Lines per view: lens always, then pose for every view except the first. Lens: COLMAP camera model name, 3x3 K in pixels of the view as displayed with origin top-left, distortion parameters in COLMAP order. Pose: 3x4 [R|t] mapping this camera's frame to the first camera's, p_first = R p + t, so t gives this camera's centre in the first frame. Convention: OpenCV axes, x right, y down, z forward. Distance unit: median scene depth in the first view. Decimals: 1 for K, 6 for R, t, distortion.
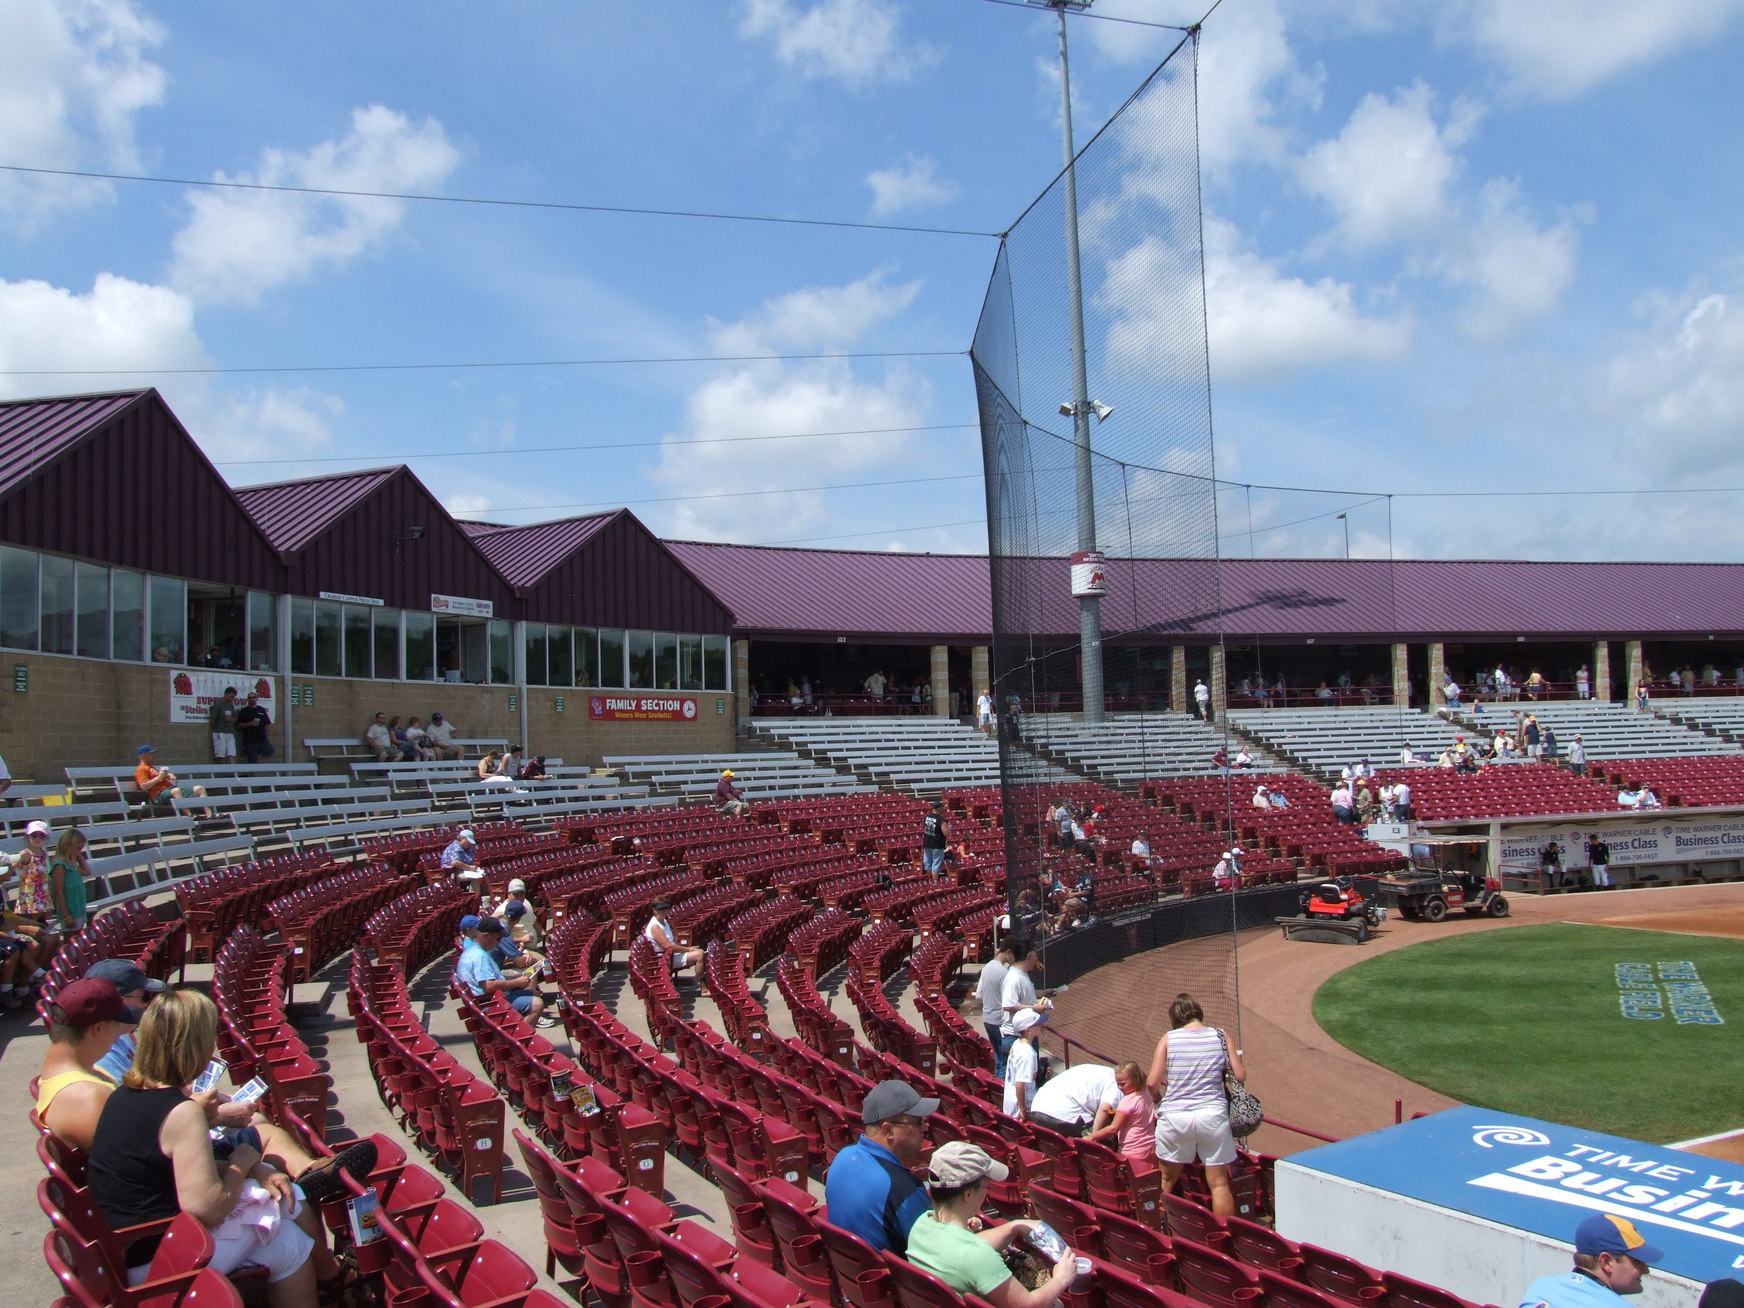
lens RADIAL K [[1527.3, 0, 876.3], [0, 1527.3, 645.7], [0, 0, 1]] dist [-0.081189, 0.003630]
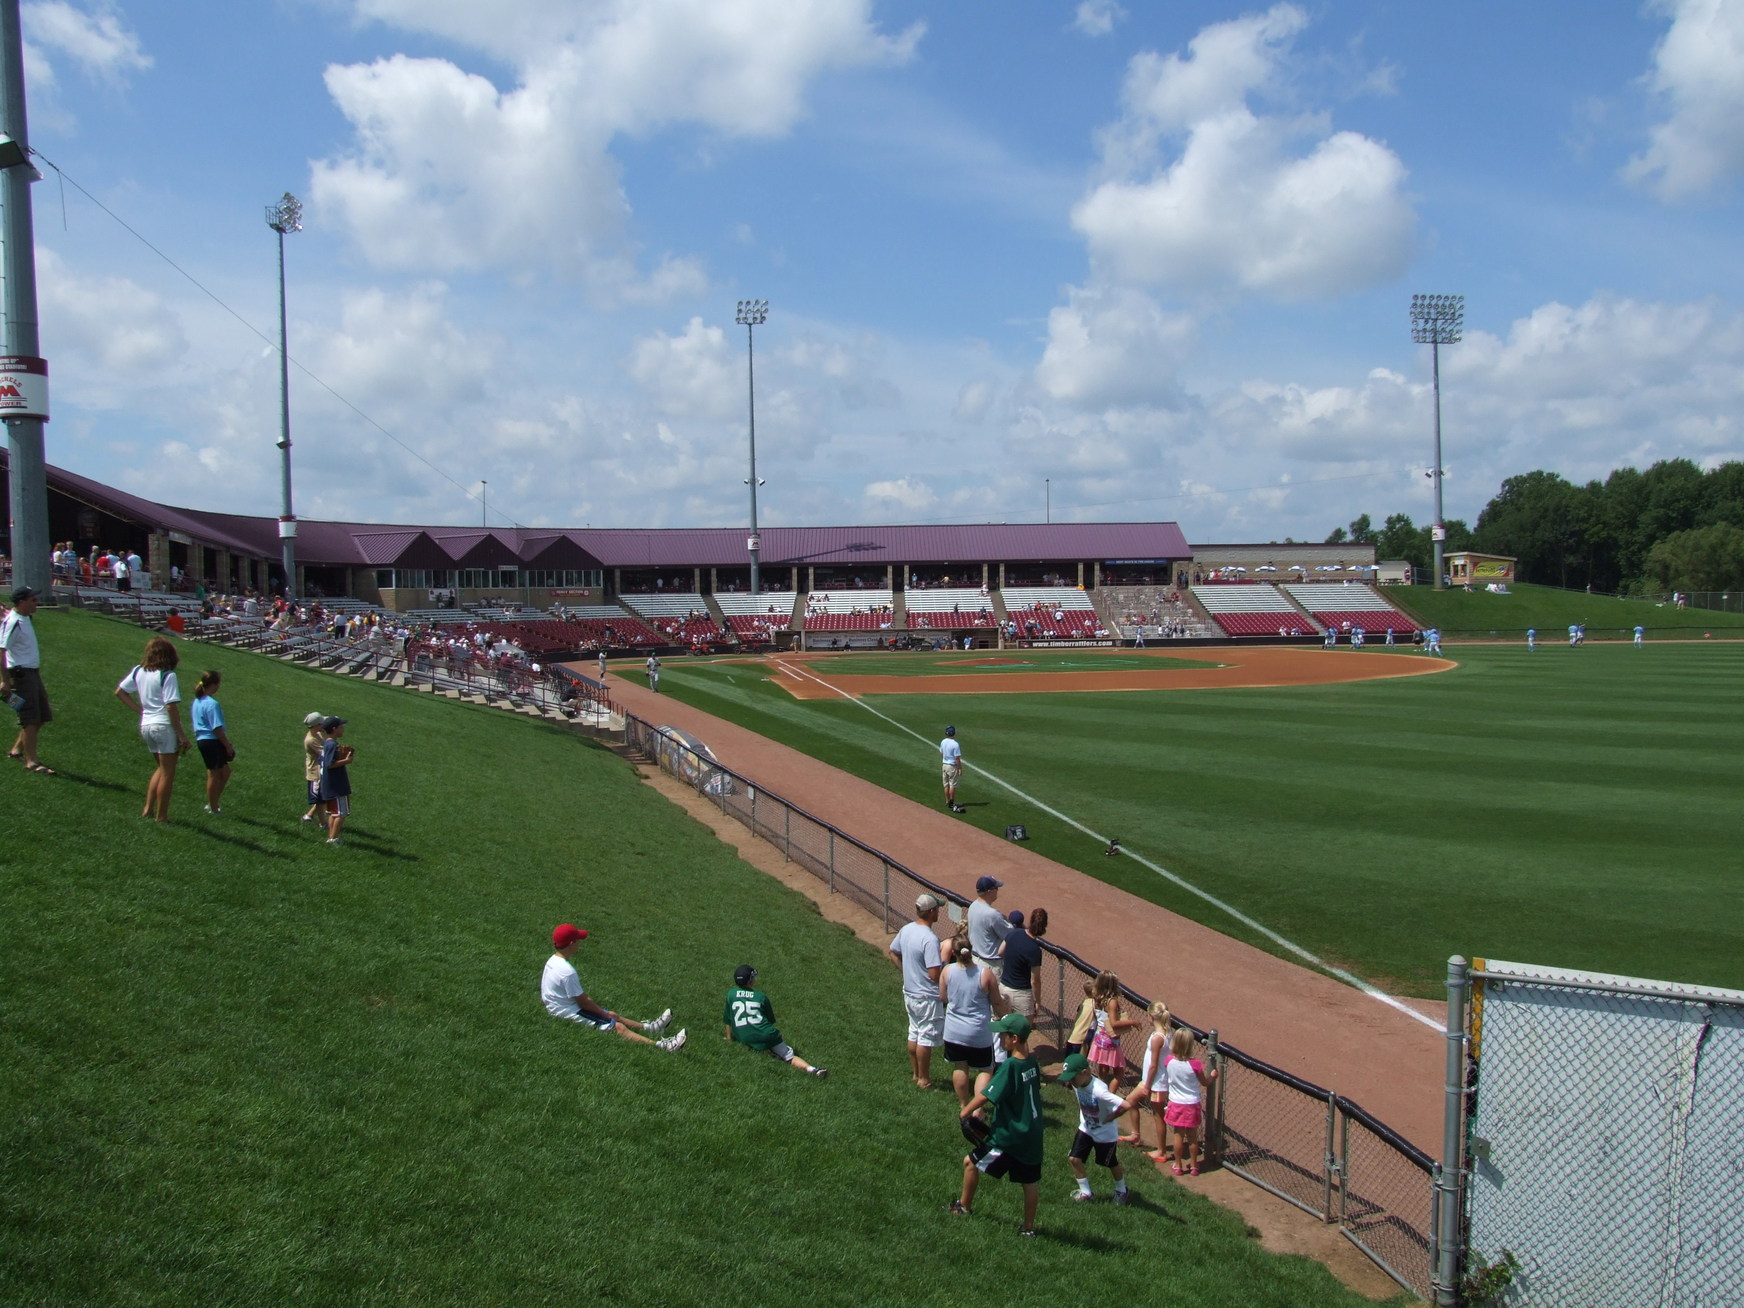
lens RADIAL K [[1417.8, 0, 870.6], [0, 1417.8, 655.1], [0, 0, 1]] dist [-0.119427, 0.030318]
pose [[0.972606, 0.022054, -0.231411, 1.271827], [0.005115, 0.993218, 0.116156, -0.189027], [0.232403, -0.114158, 0.965897, -1.967230]]
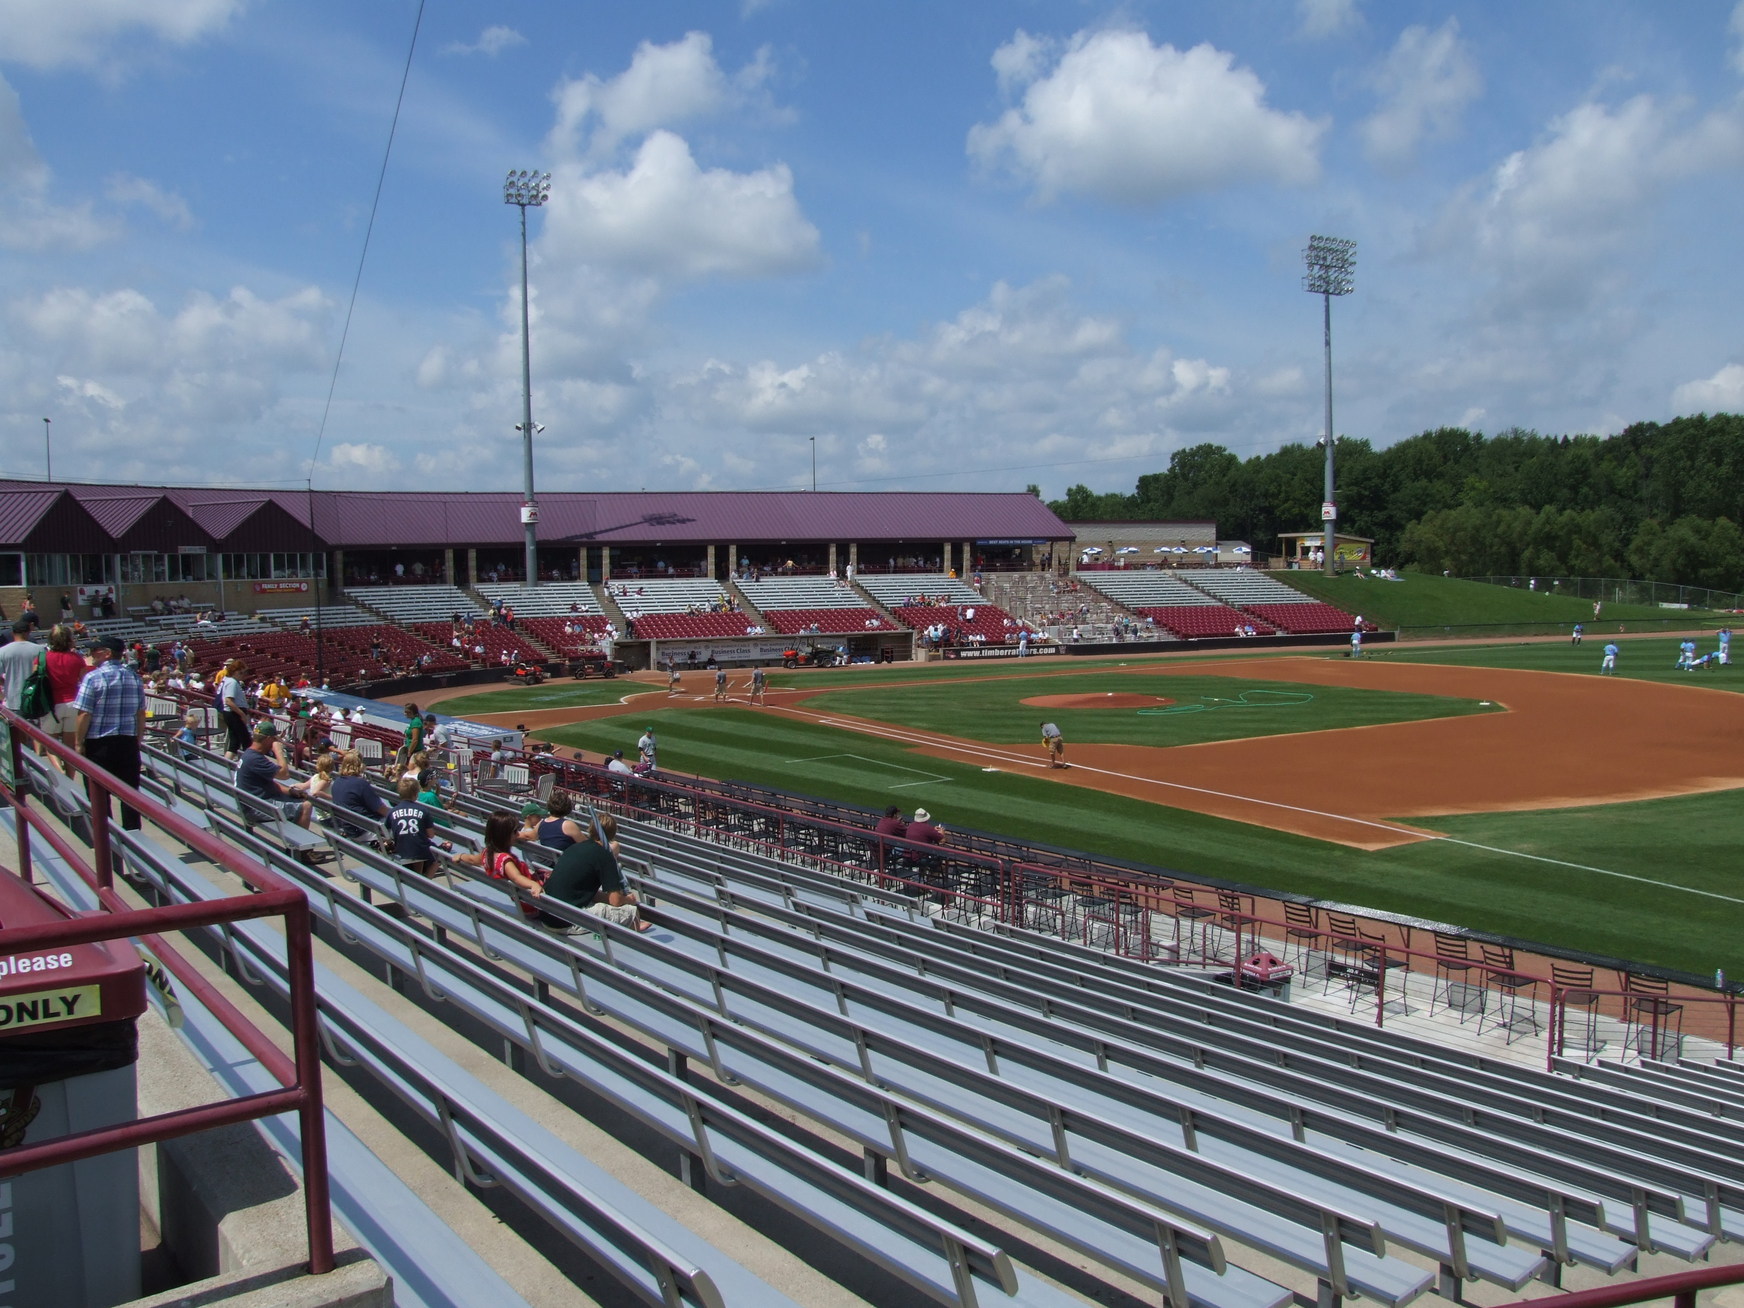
lens RADIAL K [[1417.8, 0, 871.1], [0, 1417.8, 659.0], [0, 0, 1]] dist [-0.119427, 0.030318]
pose [[0.991382, 0.005240, 0.130896, 0.456284], [-0.023491, 0.990114, 0.138281, -0.161983], [-0.128878, -0.140164, 0.981705, -1.172177]]
